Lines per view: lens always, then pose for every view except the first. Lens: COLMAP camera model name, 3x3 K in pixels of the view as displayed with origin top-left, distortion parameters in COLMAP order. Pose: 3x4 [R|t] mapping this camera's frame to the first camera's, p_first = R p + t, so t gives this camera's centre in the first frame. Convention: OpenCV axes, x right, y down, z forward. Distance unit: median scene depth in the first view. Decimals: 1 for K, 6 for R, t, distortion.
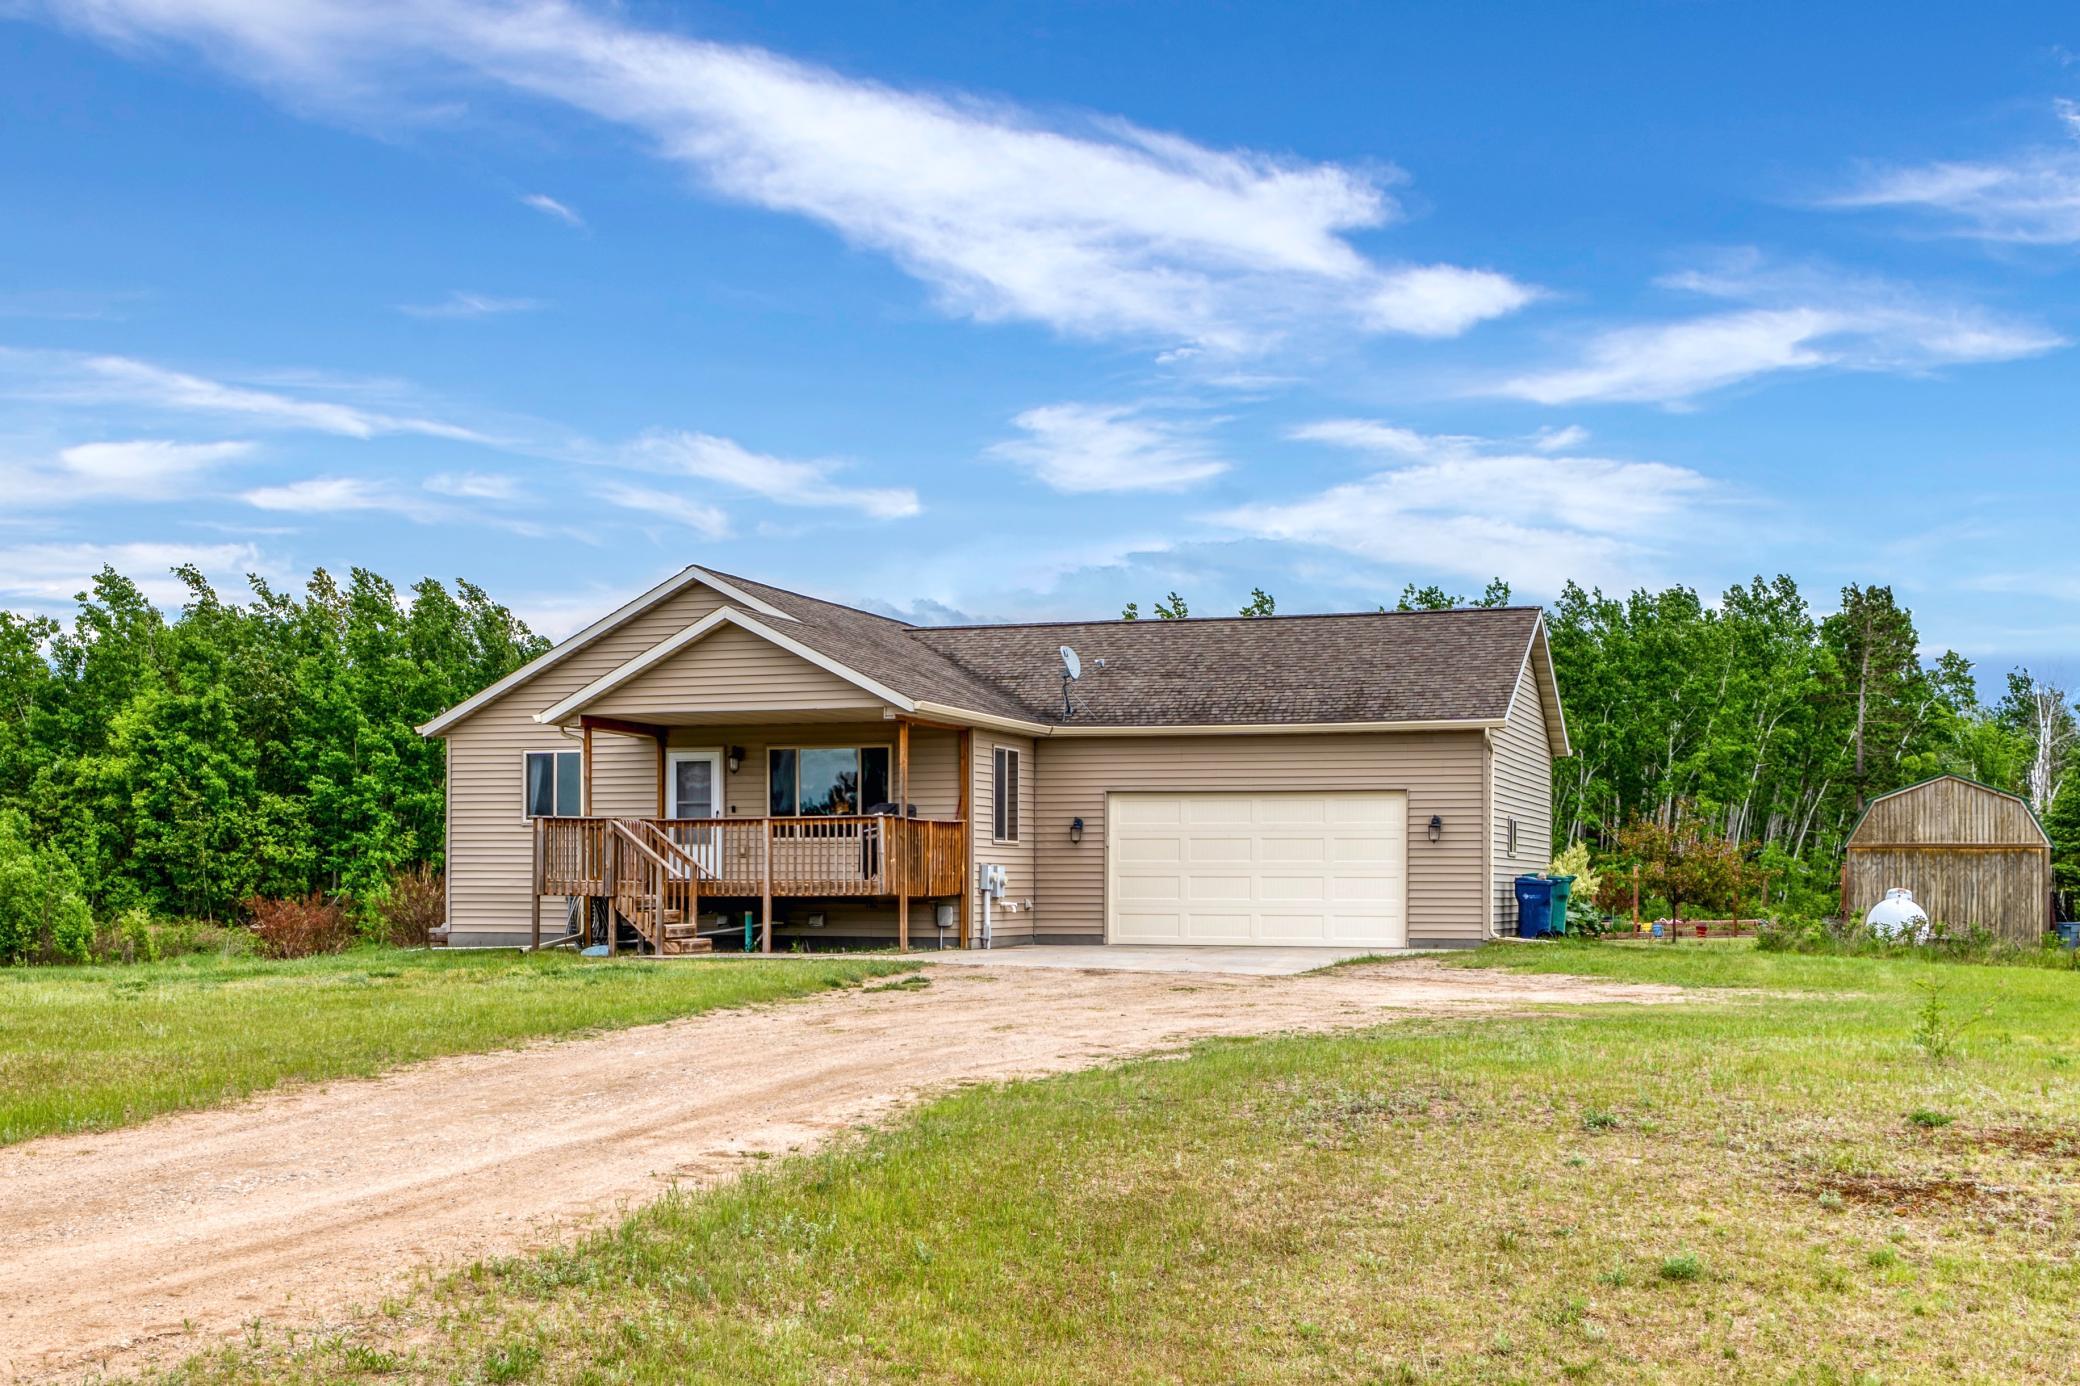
lens RADIAL K [[2594.1, 0, 925.2], [0, 2594.1, 849.0], [0, 0, 1]] dist [-0.020146, 0.000000]
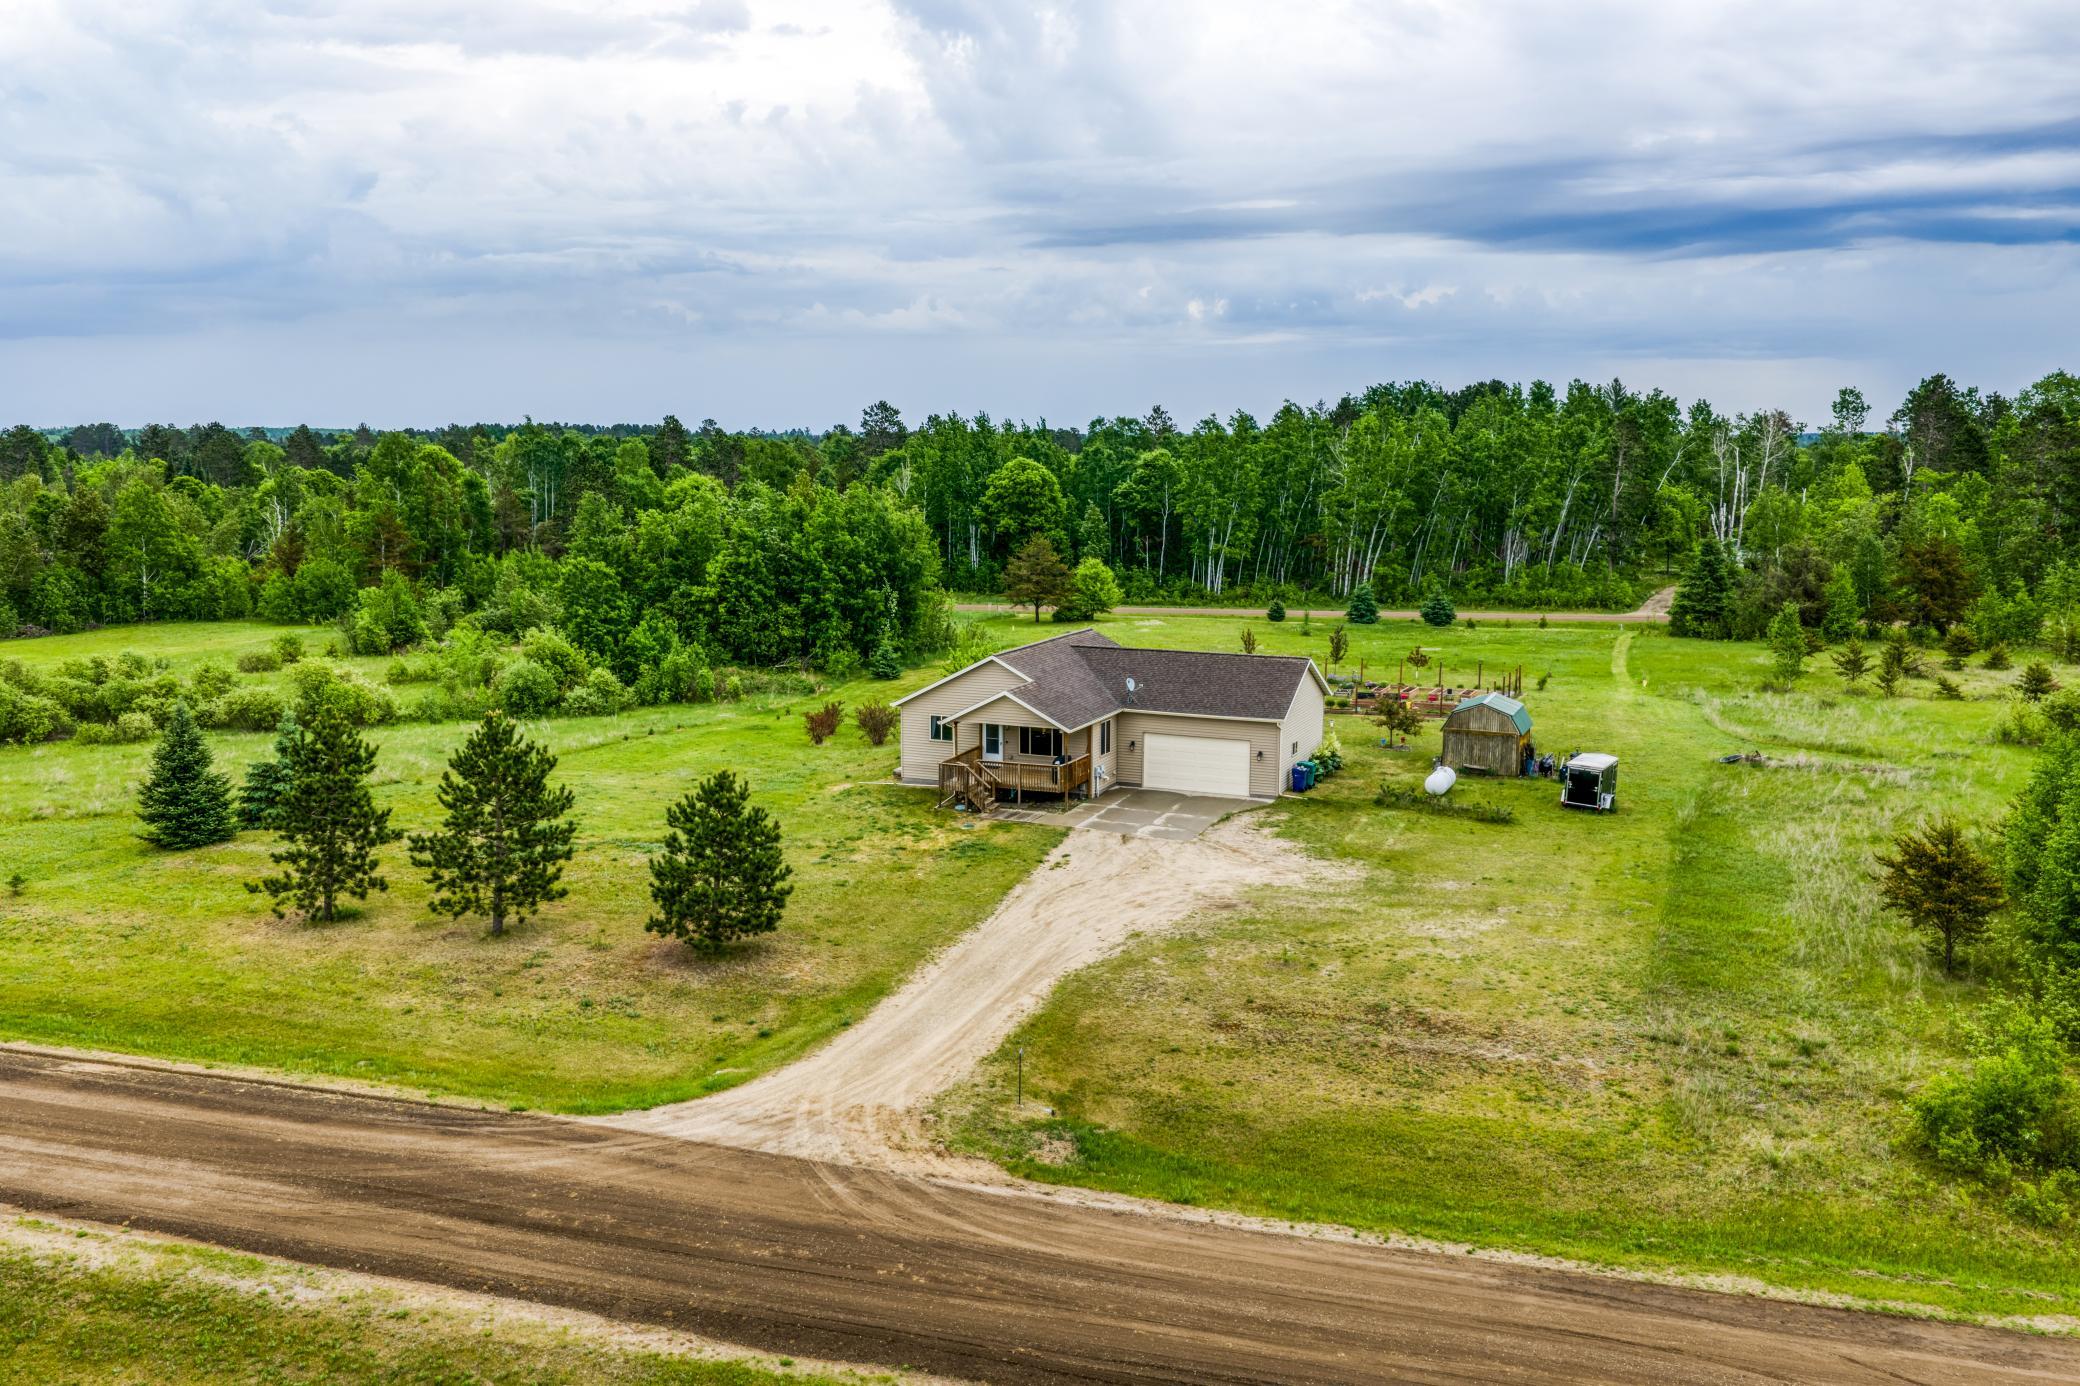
lens RADIAL K [[1727.5, 0, 1033.1], [0, 1727.5, 686.2], [0, 0, 1]] dist [0.012174, -0.023378]
pose [[0.998800, 0.008810, -0.048181, 0.041141], [-0.000928, 0.986917, 0.161229, -0.361681], [0.048971, -0.160991, 0.985740, -0.782118]]
